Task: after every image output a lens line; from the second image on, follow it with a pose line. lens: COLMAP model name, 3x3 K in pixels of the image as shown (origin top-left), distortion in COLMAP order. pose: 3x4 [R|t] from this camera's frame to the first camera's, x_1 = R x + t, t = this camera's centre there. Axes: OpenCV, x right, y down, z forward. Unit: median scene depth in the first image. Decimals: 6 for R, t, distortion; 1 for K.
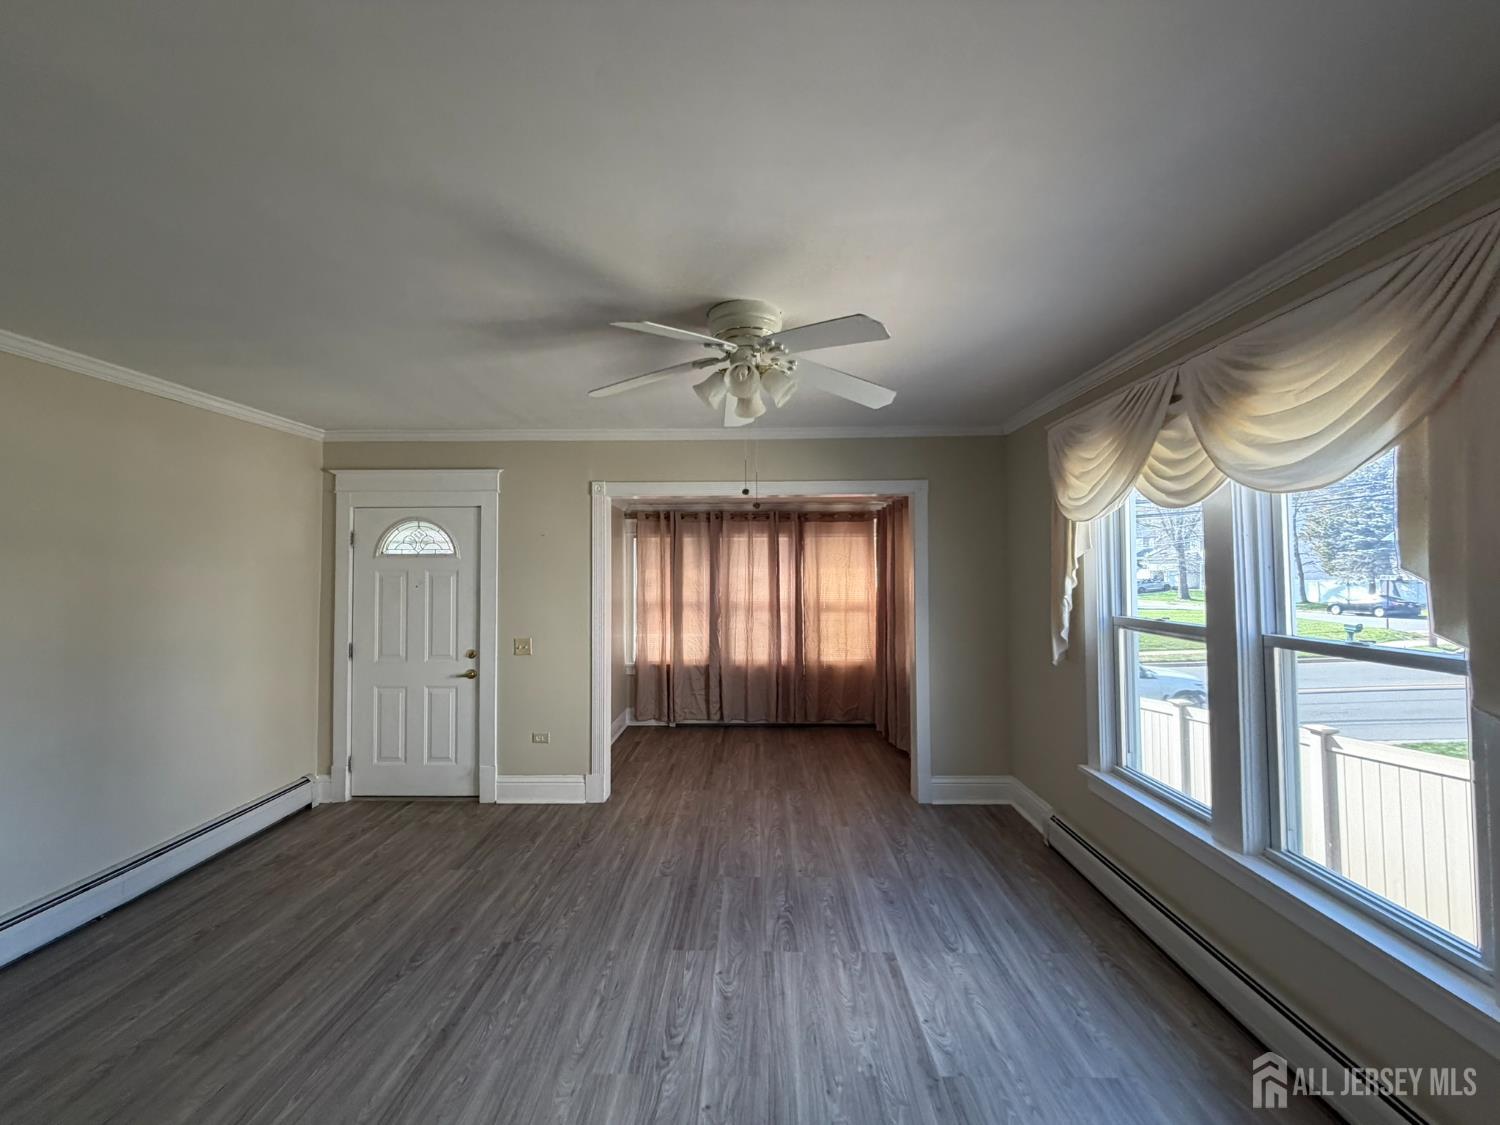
lens RADIAL K [[594.2, 0, 743.0], [0, 594.2, 561.0], [0, 0, 1]] dist [-0.001270, 0.000051]
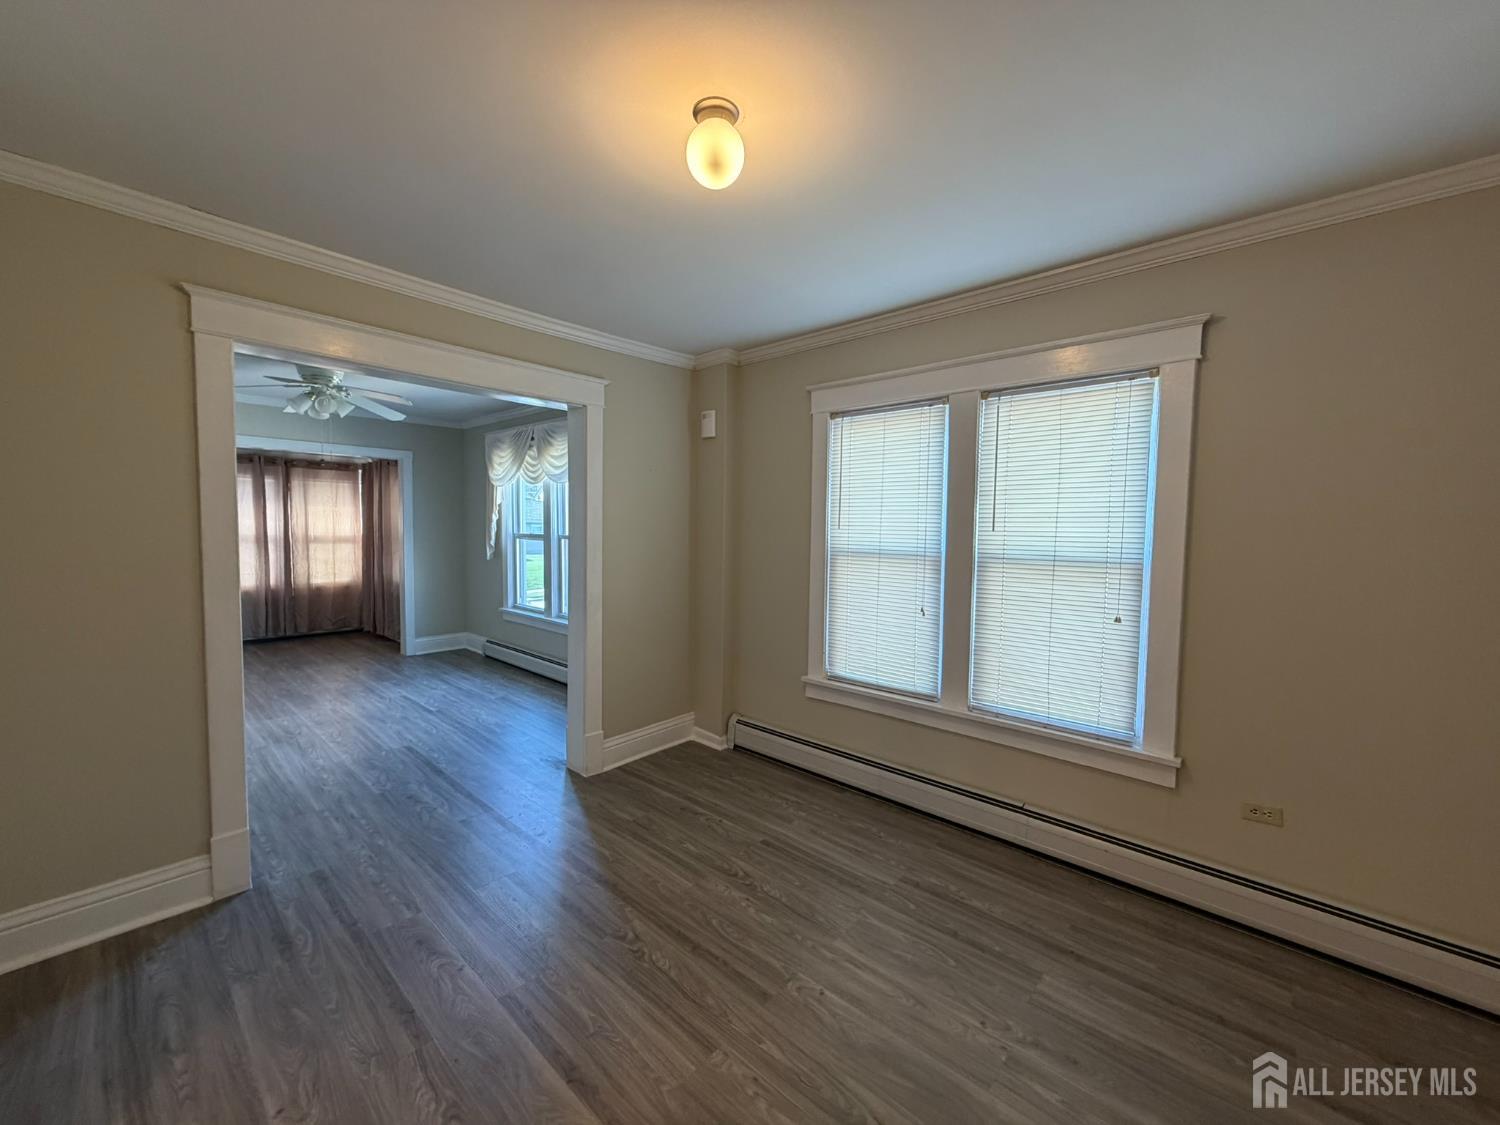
lens RADIAL K [[594.2, 0, 747.3], [0, 594.2, 559.3], [0, 0, 1]] dist [-0.001270, 0.000051]
pose [[0.654616, -0.027611, 0.755457, -0.310596], [-0.031946, 0.997430, 0.064136, 0.019016], [-0.755286, -0.066118, 0.652052, -0.728167]]
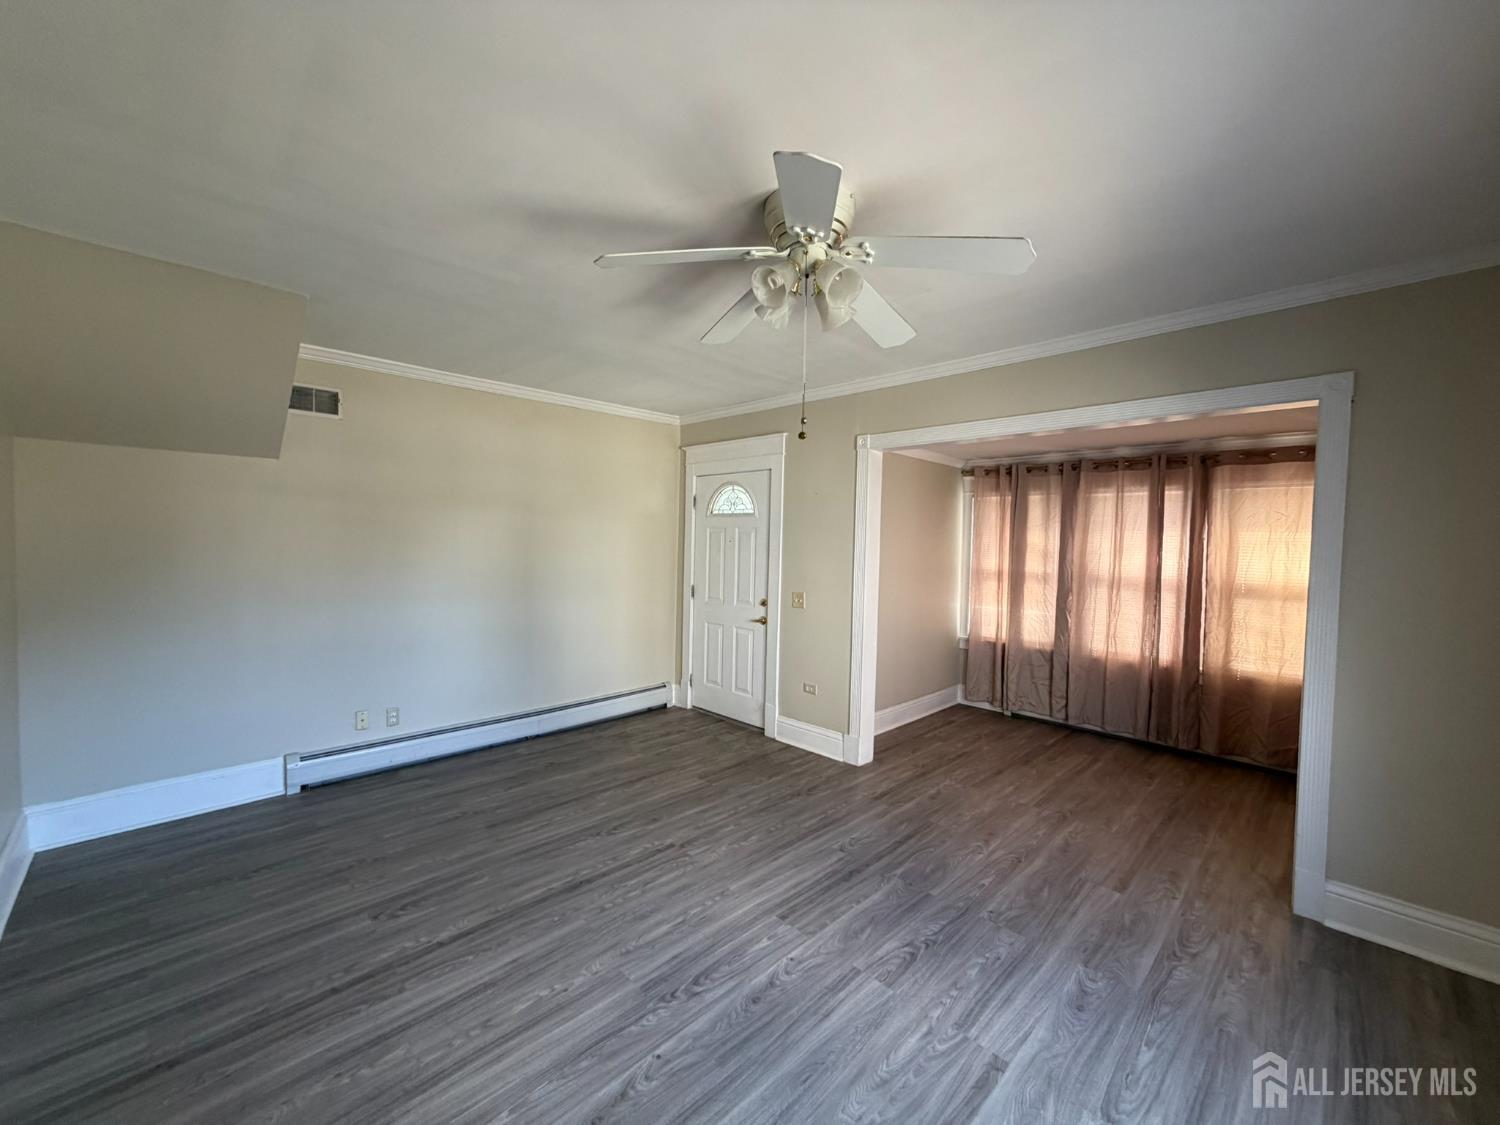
lens RADIAL K [[594.2, 0, 745.0], [0, 594.2, 560.1], [0, 0, 1]] dist [-0.001270, 0.000051]
pose [[0.719339, 0.043218, -0.693313, 0.304635], [-0.011221, 0.998655, 0.050610, 0.021938], [0.694569, -0.028626, 0.718857, 0.185249]]
